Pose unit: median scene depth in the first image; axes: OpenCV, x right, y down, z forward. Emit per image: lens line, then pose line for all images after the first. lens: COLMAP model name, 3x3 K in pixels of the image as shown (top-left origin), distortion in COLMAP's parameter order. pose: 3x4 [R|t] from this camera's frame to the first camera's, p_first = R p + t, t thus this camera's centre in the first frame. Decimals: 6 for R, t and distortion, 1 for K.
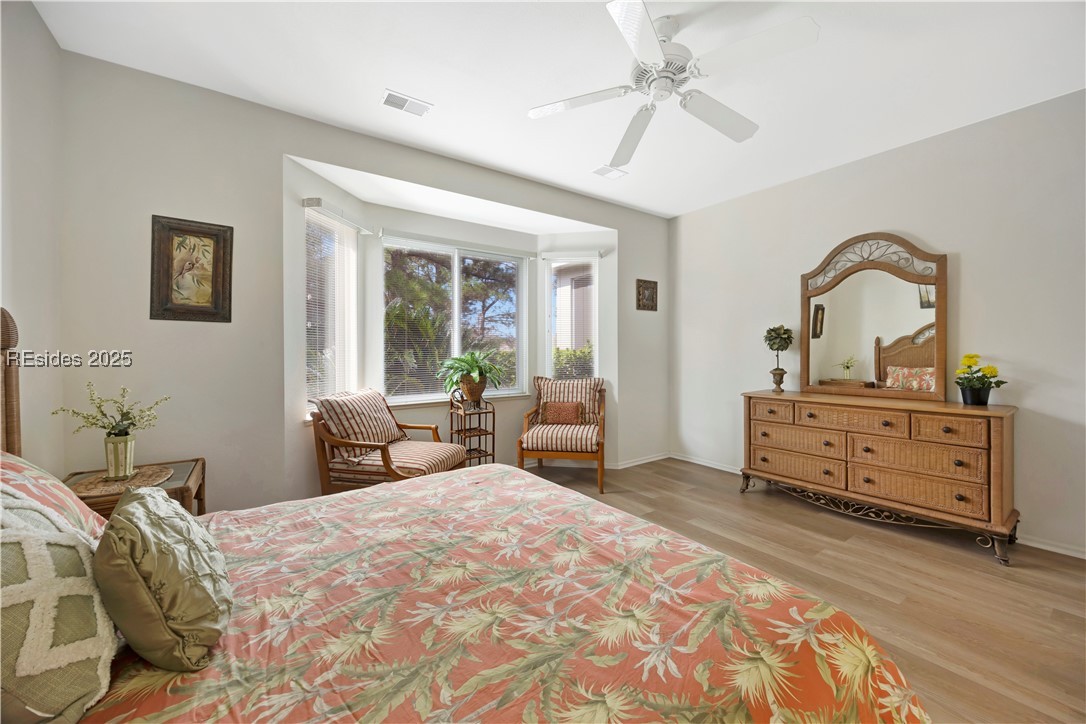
lens RADIAL K [[410.8, 0, 543.7], [0, 410.8, 357.2], [0, 0, 1]] dist [-0.001936, -0.000530]
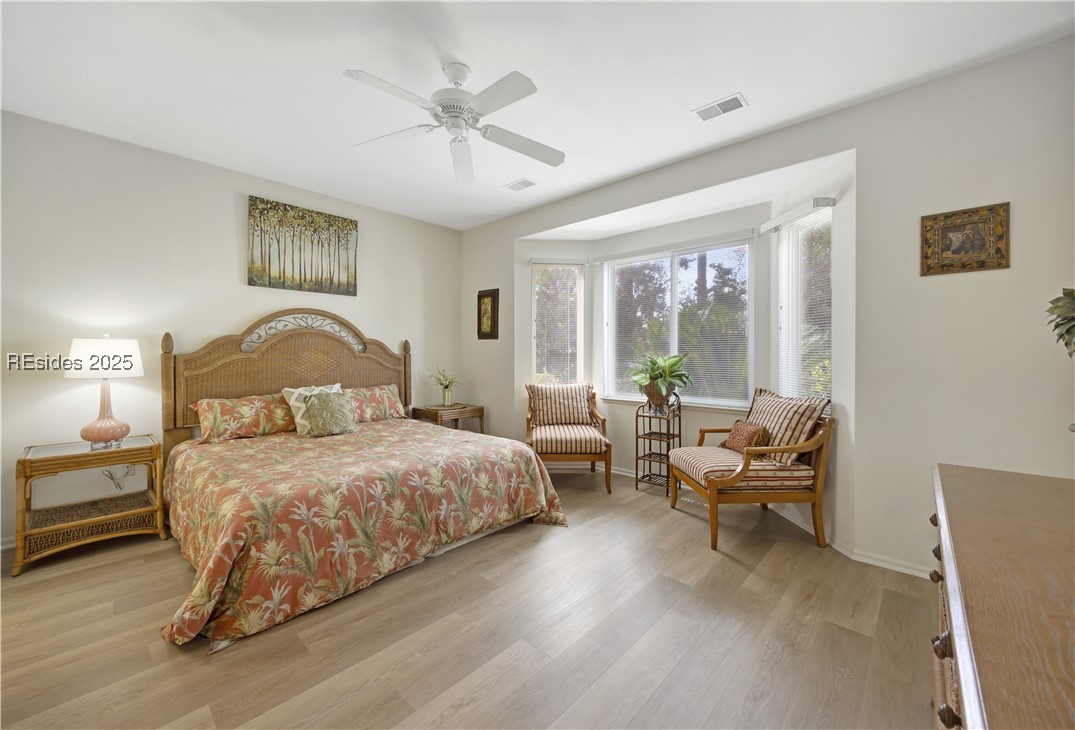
lens RADIAL K [[418.5, 0, 534.7], [0, 418.5, 355.1], [0, 0, 1]] dist [0.000204, 0.000015]
pose [[0.216258, 0.003278, -0.976331, 1.122192], [-0.018353, 0.999831, -0.000708, -0.012565], [0.976164, 0.018071, 0.216282, 0.728476]]
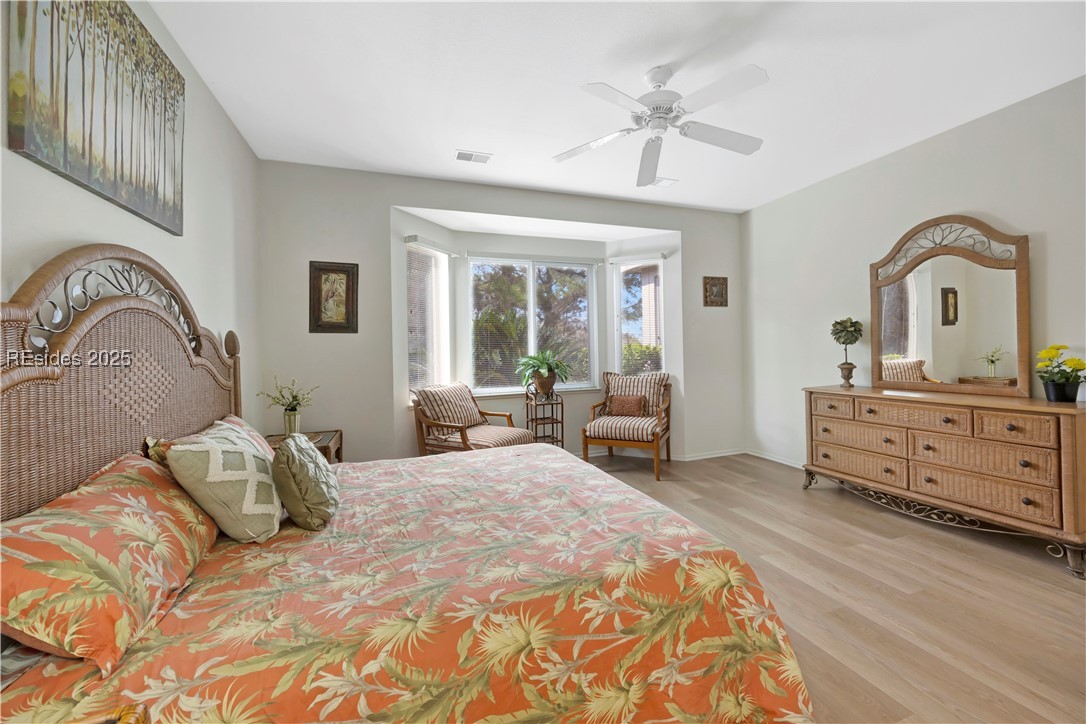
lens RADIAL K [[414.3, 0, 547.6], [0, 414.3, 352.0], [0, 0, 1]] dist [-0.002004, -0.000265]
pose [[0.964404, -0.015591, -0.263973, 0.214408], [0.014533, 0.999877, -0.005960, -0.003295], [0.264034, 0.001911, 0.964512, -0.171409]]
